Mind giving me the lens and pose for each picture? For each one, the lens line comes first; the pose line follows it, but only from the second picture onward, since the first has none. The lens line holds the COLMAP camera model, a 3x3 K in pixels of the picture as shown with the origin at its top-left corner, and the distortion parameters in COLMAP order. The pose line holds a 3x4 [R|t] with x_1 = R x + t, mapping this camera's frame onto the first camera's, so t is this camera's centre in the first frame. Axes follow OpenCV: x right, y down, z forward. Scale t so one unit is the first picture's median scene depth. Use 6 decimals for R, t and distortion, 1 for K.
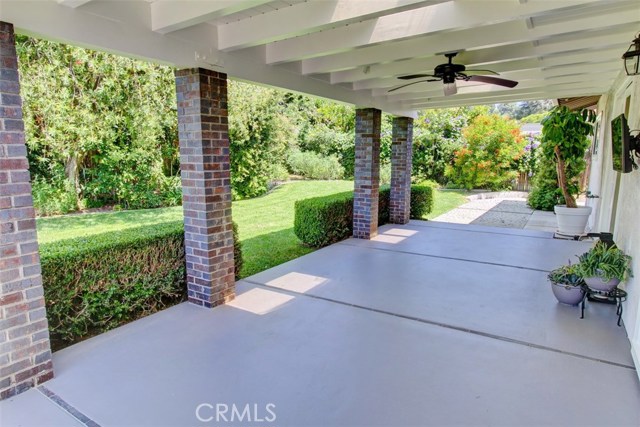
lens RADIAL K [[380.7, 0, 320.2], [0, 380.7, 213.9], [0, 0, 1]] dist [-0.018991, 0.000655]
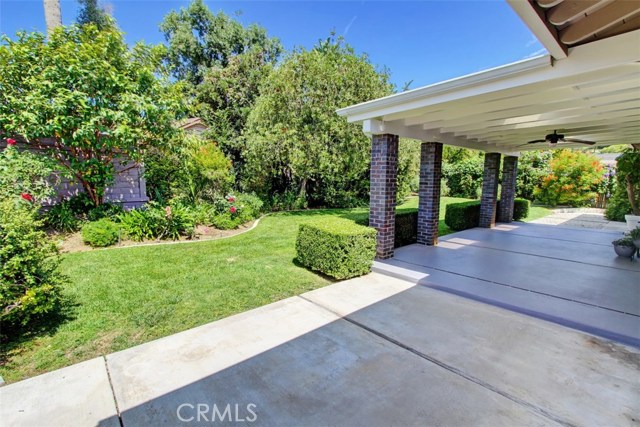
lens RADIAL K [[295.0, 0, 317.5], [0, 295.0, 214.5], [0, 0, 1]] dist [-0.017414, 0.000085]
pose [[0.958027, 0.042525, -0.283506, -0.125386], [-0.051850, 0.998330, -0.025467, 0.040258], [0.281949, 0.039098, 0.958632, -0.249985]]
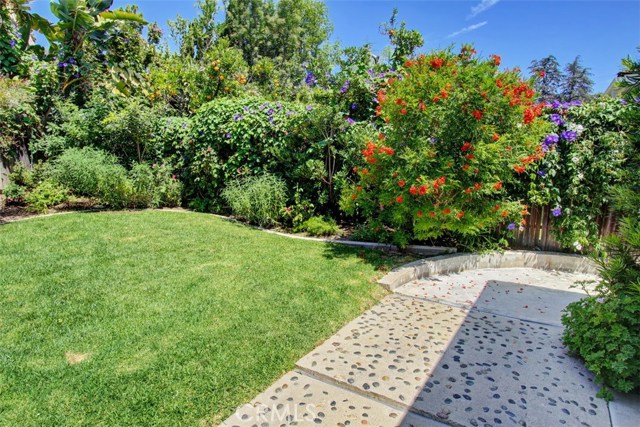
lens RADIAL K [[380.7, 0, 318.4], [0, 380.7, 213.8], [0, 0, 1]] dist [-0.018991, 0.000655]
pose [[0.999942, 0.003562, 0.010211, 0.319971], [-0.003452, 0.999936, -0.010777, -0.099338], [-0.010249, 0.010741, 0.999890, 0.639818]]
